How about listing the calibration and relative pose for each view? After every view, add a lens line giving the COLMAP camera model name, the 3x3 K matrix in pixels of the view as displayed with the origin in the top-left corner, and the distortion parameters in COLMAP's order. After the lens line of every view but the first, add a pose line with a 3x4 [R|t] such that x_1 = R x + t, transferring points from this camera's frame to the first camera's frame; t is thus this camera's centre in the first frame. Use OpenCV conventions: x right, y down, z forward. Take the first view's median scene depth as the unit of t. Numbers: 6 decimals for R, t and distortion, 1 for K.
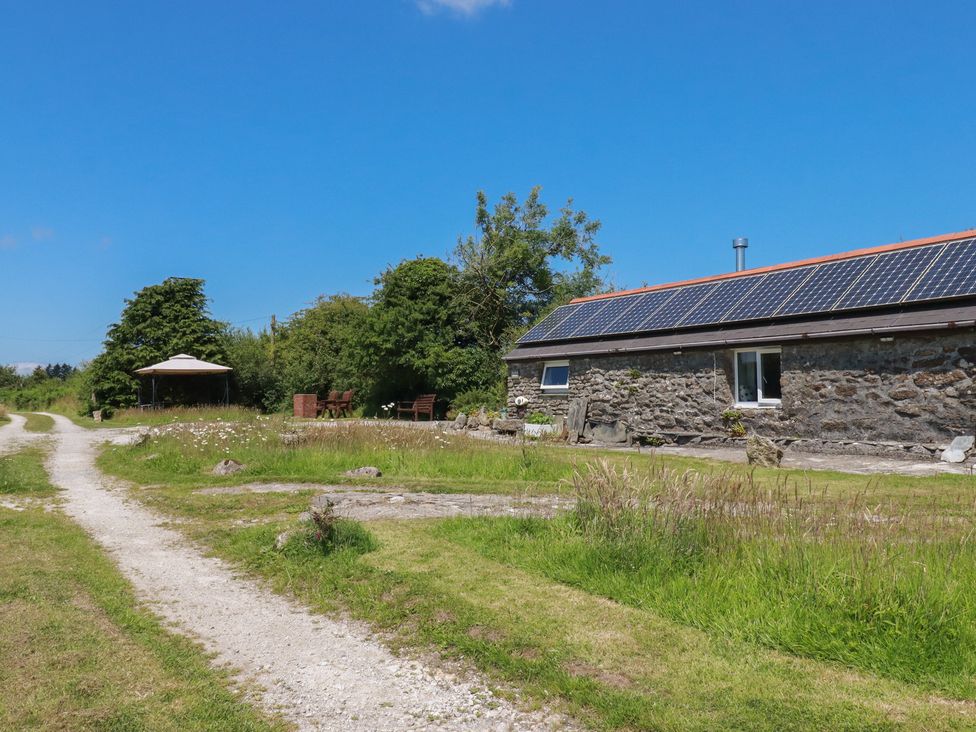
lens RADIAL K [[730.9, 0, 482.0], [0, 730.9, 368.7], [0, 0, 1]] dist [-0.000517, 0.007358]
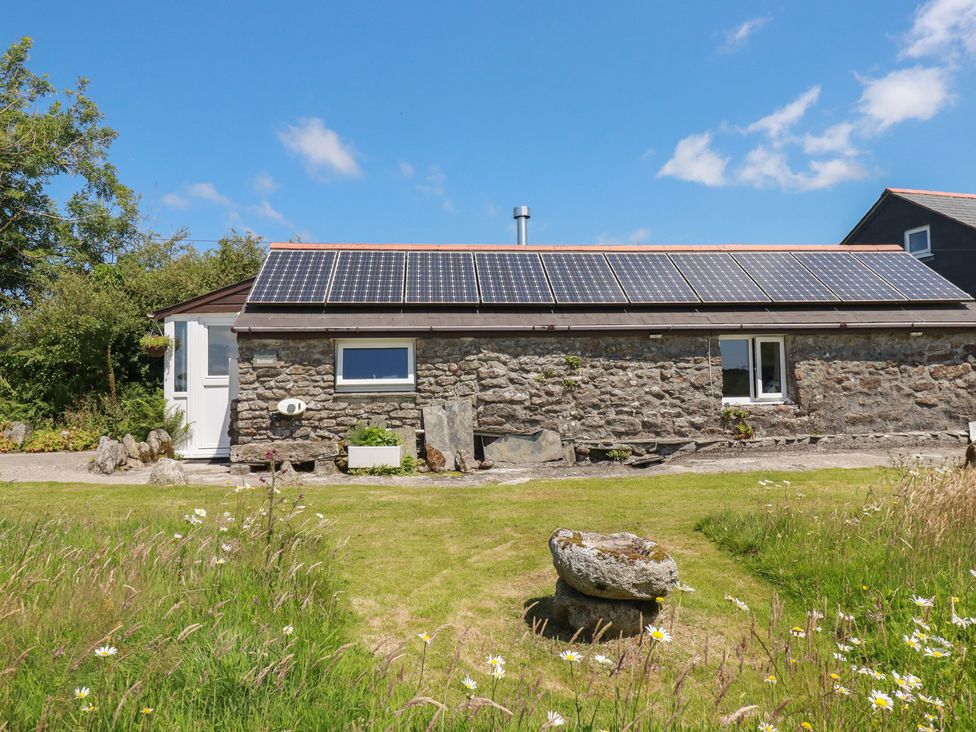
lens RADIAL K [[697.9, 0, 485.3], [0, 697.9, 356.9], [0, 0, 1]] dist [0.014799, 0.002099]
pose [[0.449324, 0.038198, 0.892552, -0.384144], [-0.016900, 0.999270, -0.034258, 0.023525], [-0.893209, 0.000308, 0.449642, 0.681571]]
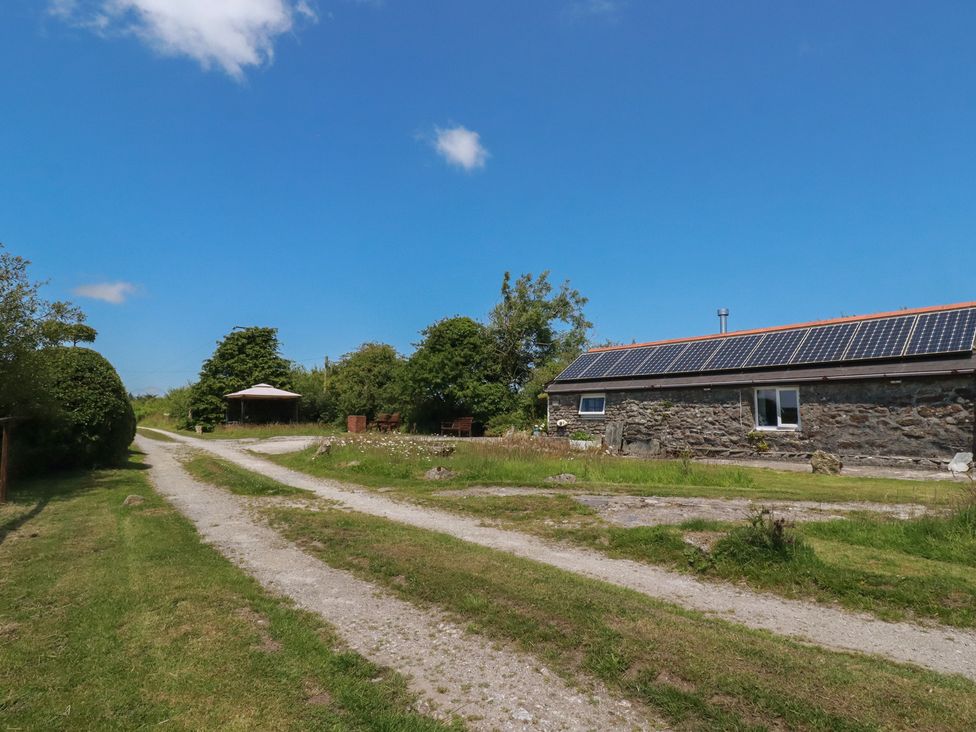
lens RADIAL K [[515.7, 0, 486.1], [0, 515.7, 368.8], [0, 0, 1]] dist [-0.006771, -0.006336]
pose [[0.995129, 0.026133, 0.095051, -0.193115], [-0.020204, 0.997821, -0.062809, 0.007290], [-0.096485, 0.060583, 0.993489, 0.067953]]
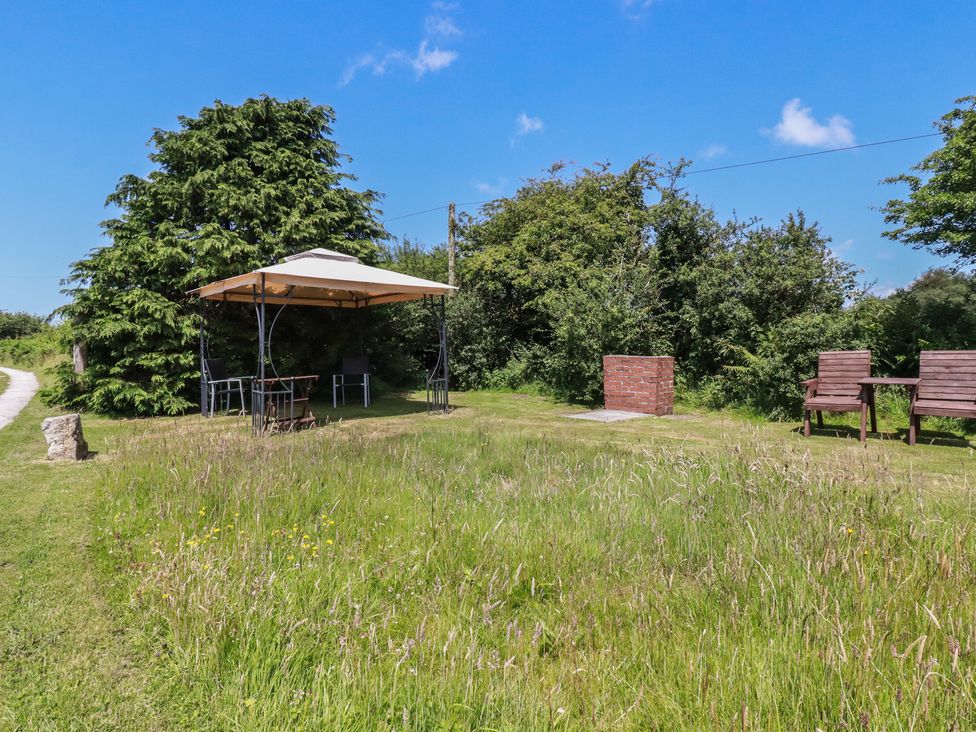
lens RADIAL K [[515.7, 0, 495.4], [0, 515.7, 373.8], [0, 0, 1]] dist [-0.006771, -0.006336]
pose [[0.991871, 0.009387, 0.126898, -0.701439], [-0.019819, 0.996501, 0.081191, 0.043061], [-0.125692, -0.083046, 0.988587, 1.424826]]
